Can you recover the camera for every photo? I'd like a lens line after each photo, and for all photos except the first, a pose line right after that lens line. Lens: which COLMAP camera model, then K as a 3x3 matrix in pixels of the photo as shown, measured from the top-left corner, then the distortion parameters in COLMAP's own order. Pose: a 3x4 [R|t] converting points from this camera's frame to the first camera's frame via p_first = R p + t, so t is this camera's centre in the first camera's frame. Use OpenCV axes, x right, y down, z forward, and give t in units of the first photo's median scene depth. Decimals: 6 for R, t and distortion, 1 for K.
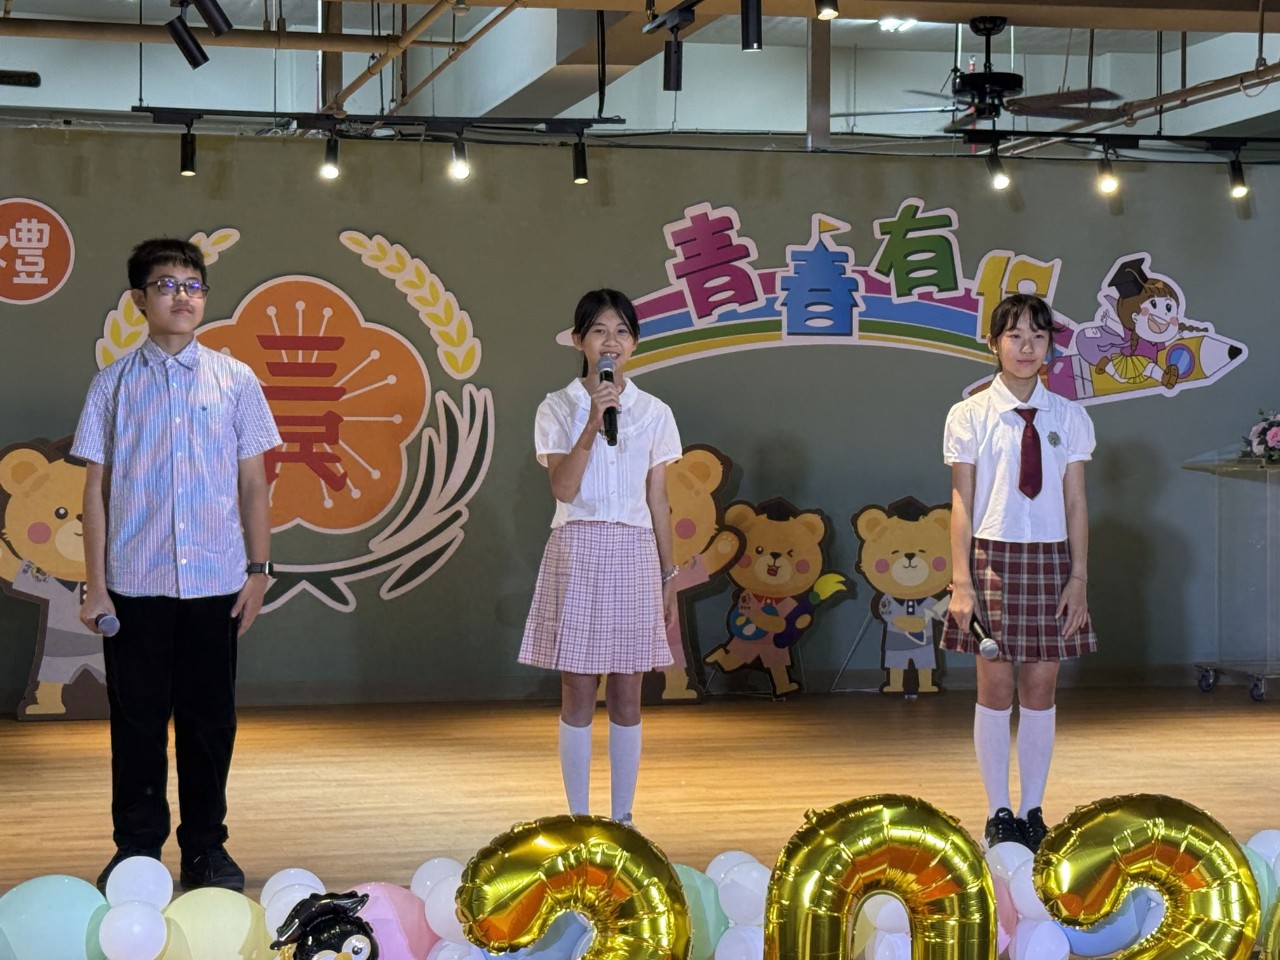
lens RADIAL K [[2647.0, 0, 634.1], [0, 2647.0, 488.7], [0, 0, 1]] dist [0.121982, 0.347569]
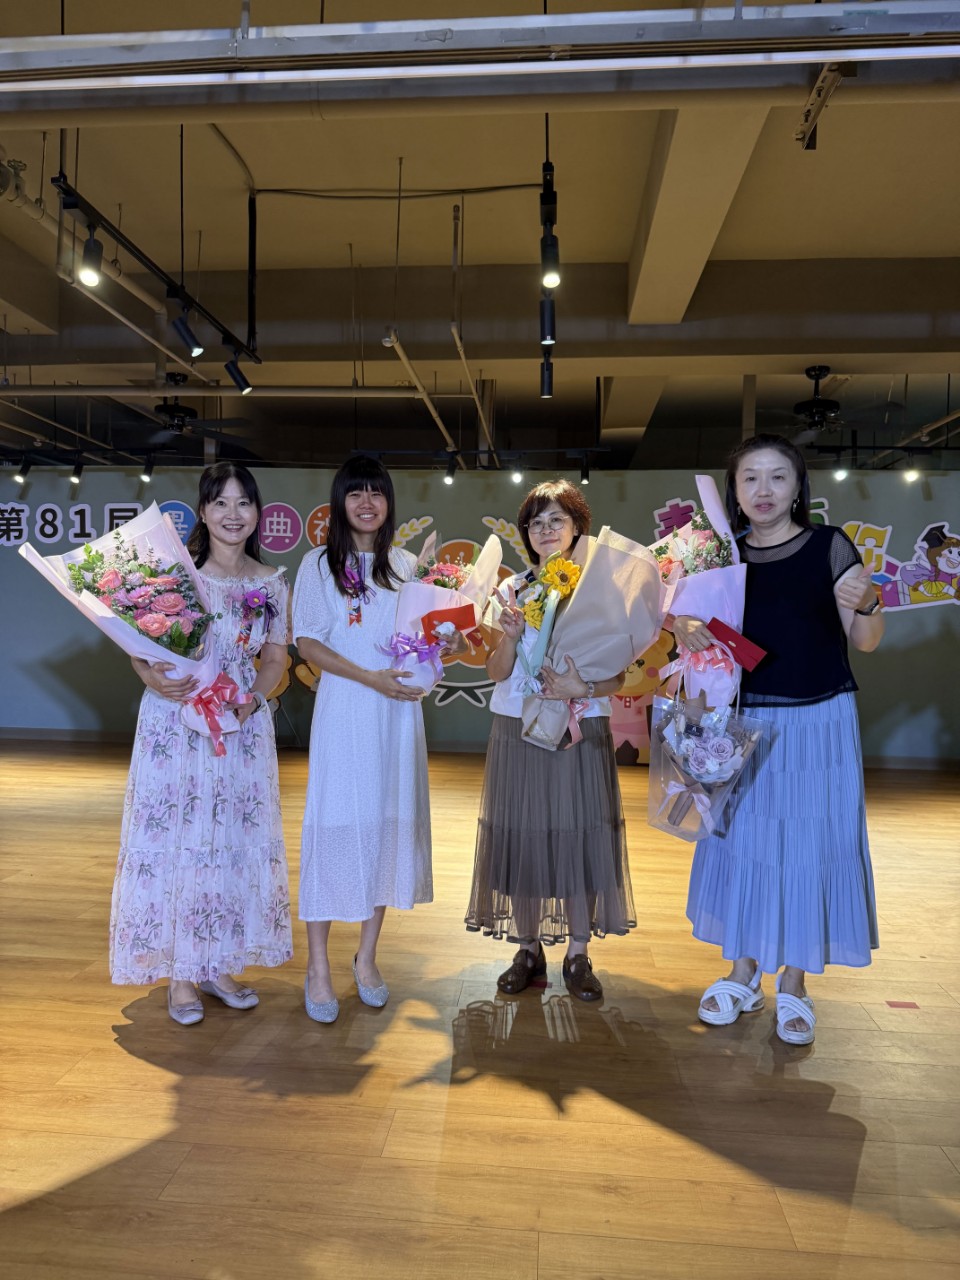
lens RADIAL K [[892.3, 0, 475.9], [0, 892.3, 647.9], [0, 0, 1]] dist [0.117702, -0.196193]
pose [[0.940731, 0.028353, -0.337968, 0.113509], [-0.024299, 0.999573, 0.016222, -0.008957], [0.338283, -0.007048, 0.941018, 0.360626]]
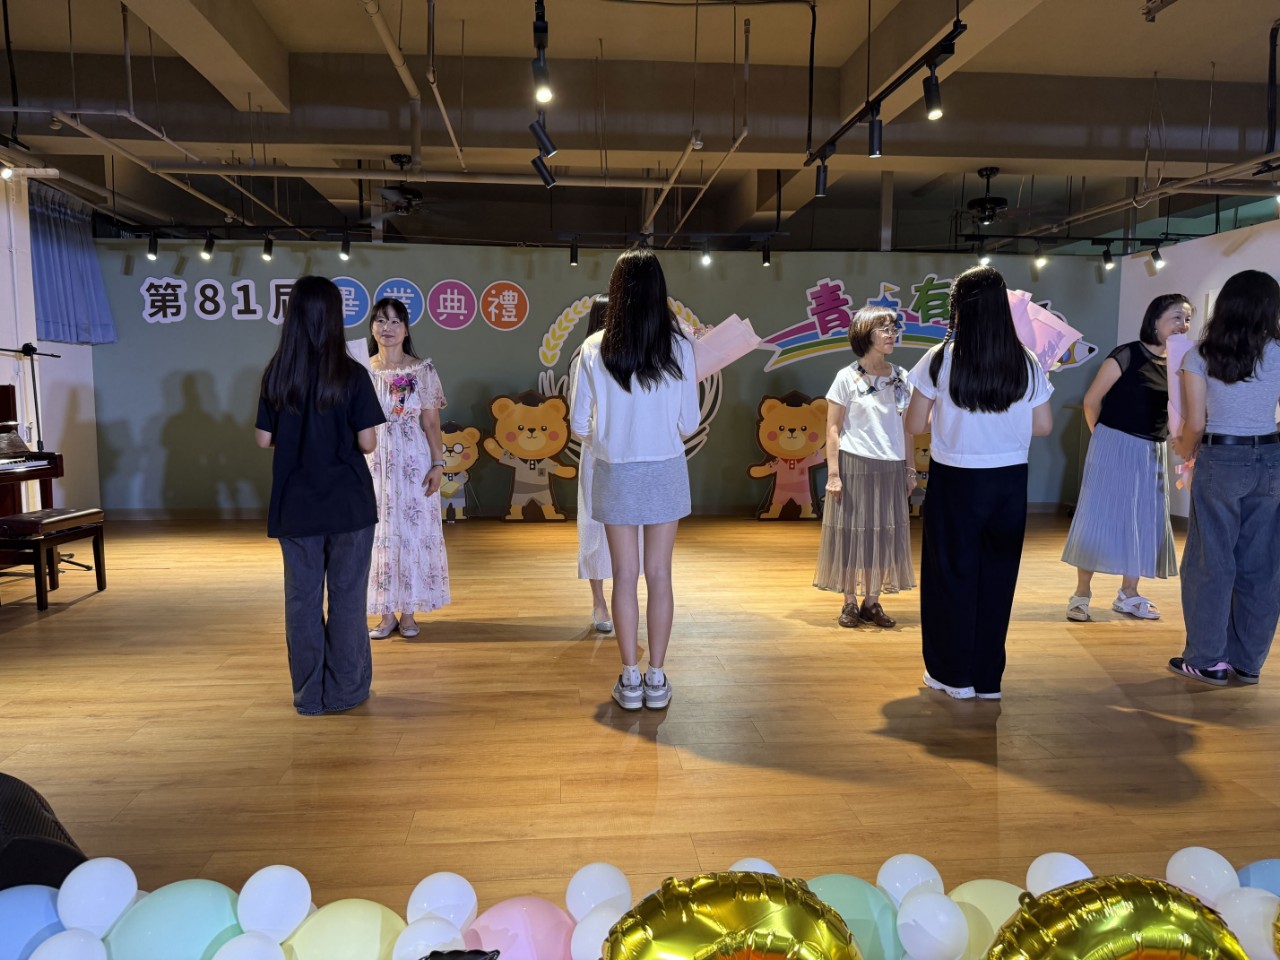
lens RADIAL K [[892.3, 0, 633.6], [0, 892.3, 485.1], [0, 0, 1]] dist [0.117702, -0.196193]
pose [[0.986292, 0.020843, -0.163688, -0.003951], [-0.005867, 0.995793, 0.091448, -0.010593], [0.164905, -0.089235, 0.982265, 0.276413]]
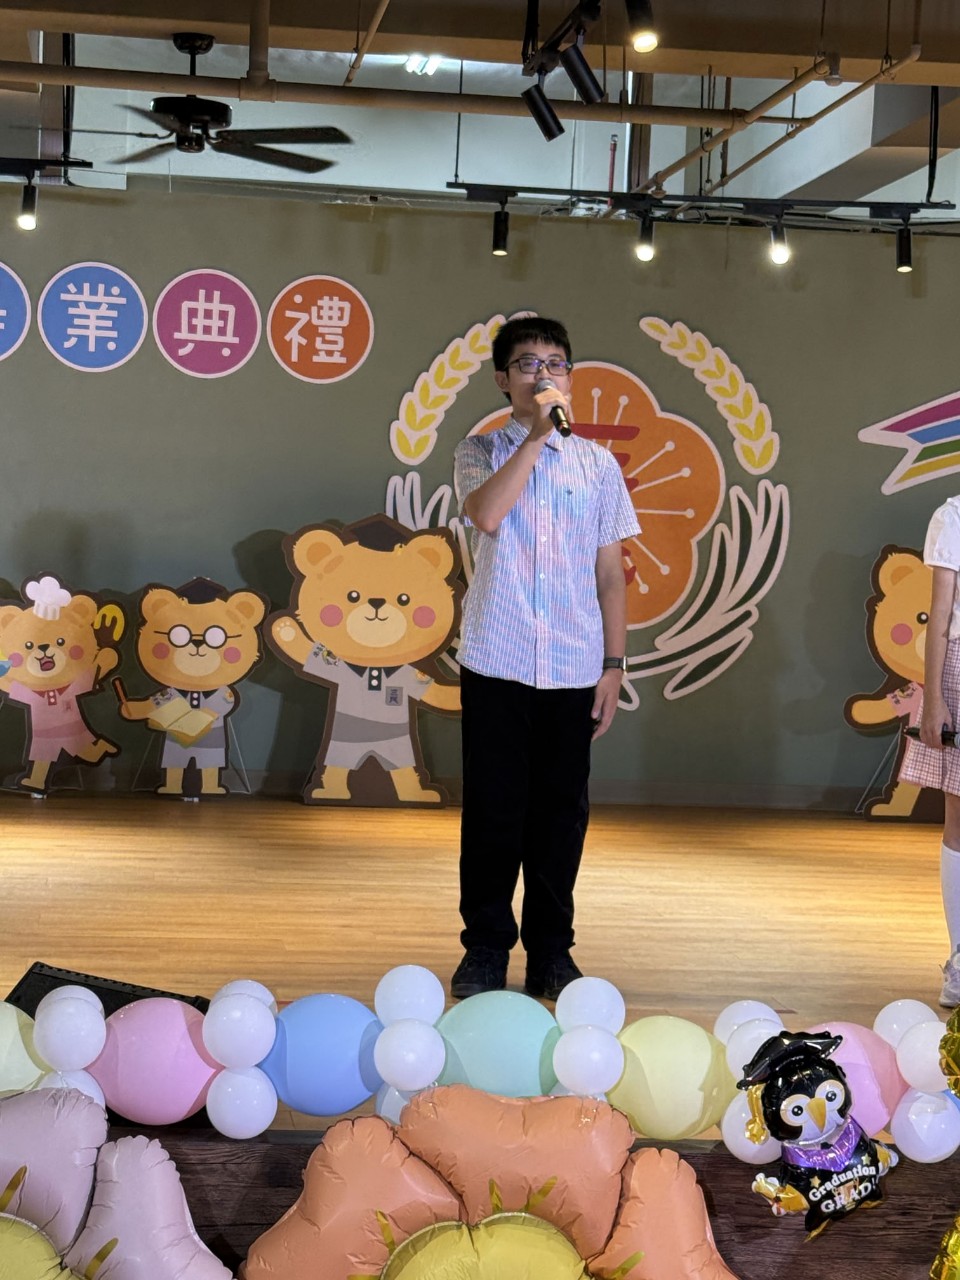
lens RADIAL K [[2647.1, 0, 479.2], [0, 2647.1, 656.4], [0, 0, 1]] dist [0.128443, 0.202080]
pose [[0.991483, 0.044482, -0.122403, -0.044599], [-0.041082, 0.998700, 0.030164, -0.000175], [0.123586, -0.024878, 0.992022, 0.030065]]
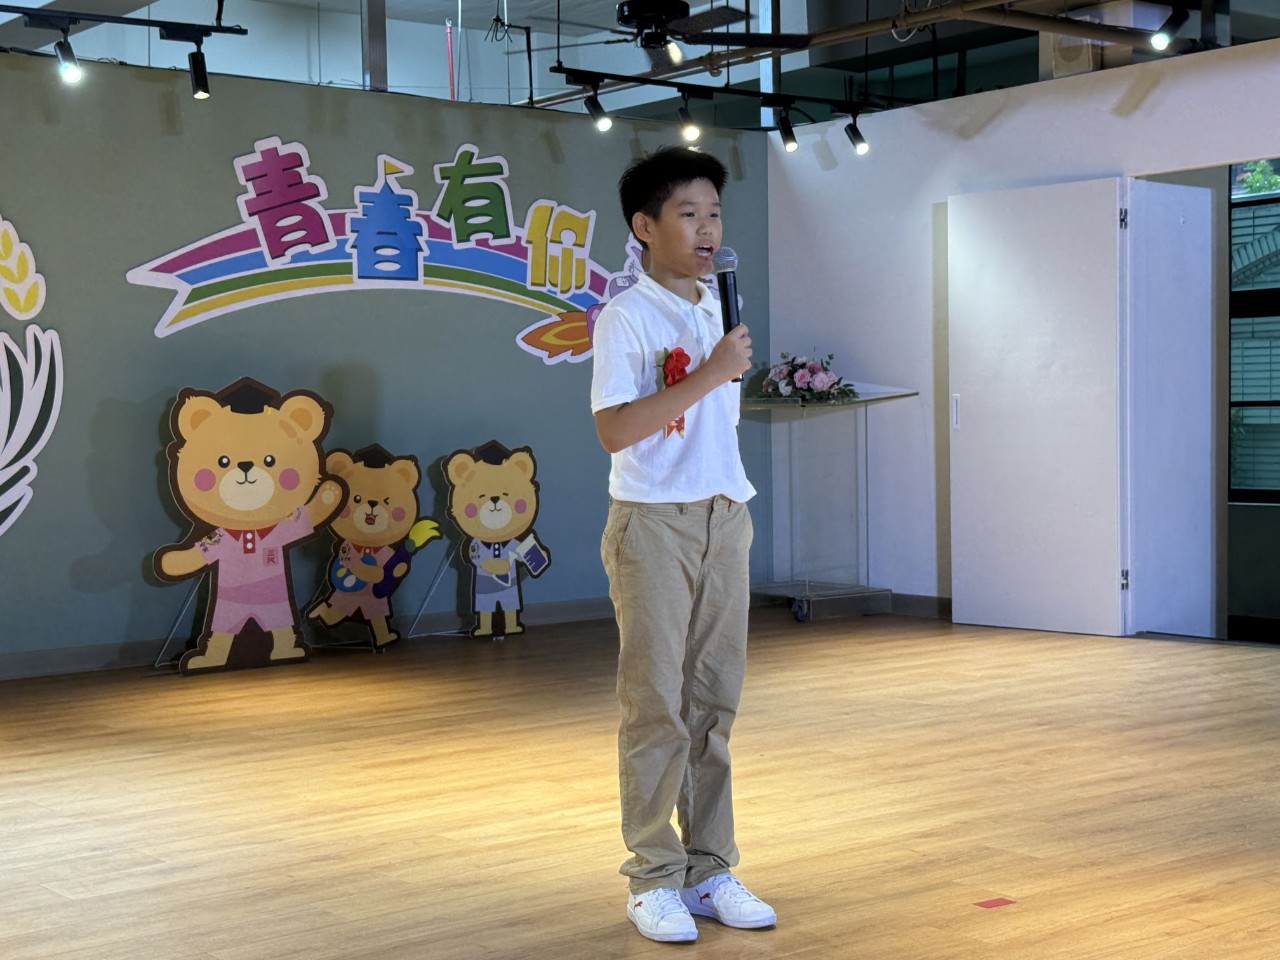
lens RADIAL K [[1964.9, 0, 637.5], [0, 1964.9, 489.3], [0, 0, 1]] dist [0.166337, -0.111582]
pose [[0.914752, -0.031714, 0.402768, -0.149347], [0.020265, 0.999261, 0.032656, -0.001770], [-0.403506, -0.021710, 0.914719, 0.297744]]
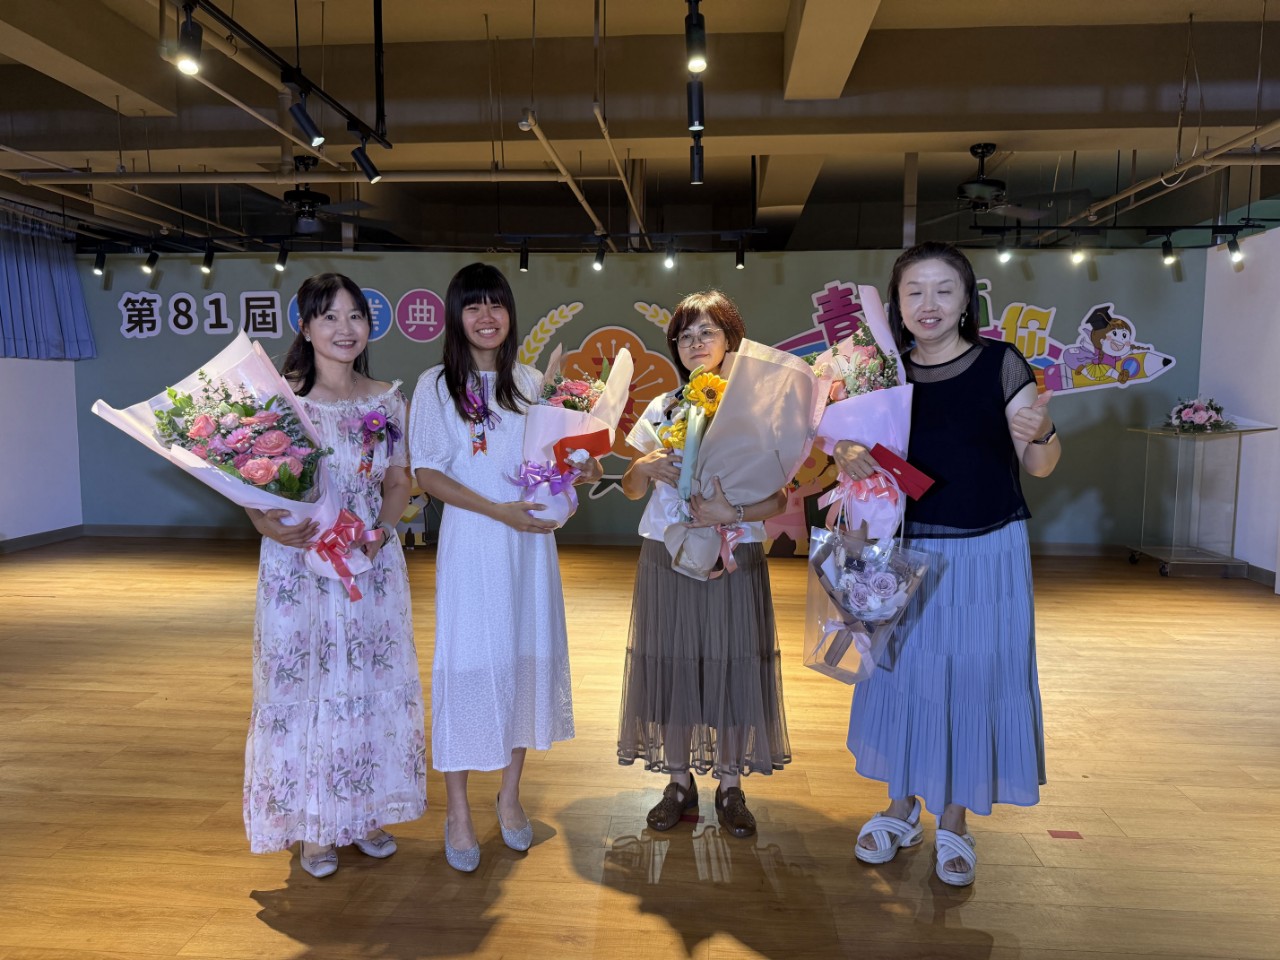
lens RADIAL K [[896.3, 0, 648.0], [0, 896.3, 486.8], [0, 0, 1]] dist [0.067036, -0.093850]
pose [[0.945857, 0.039420, -0.322181, 0.111436], [-0.011264, 0.995986, 0.088794, -0.021447], [0.324388, -0.080358, 0.942505, 0.377276]]
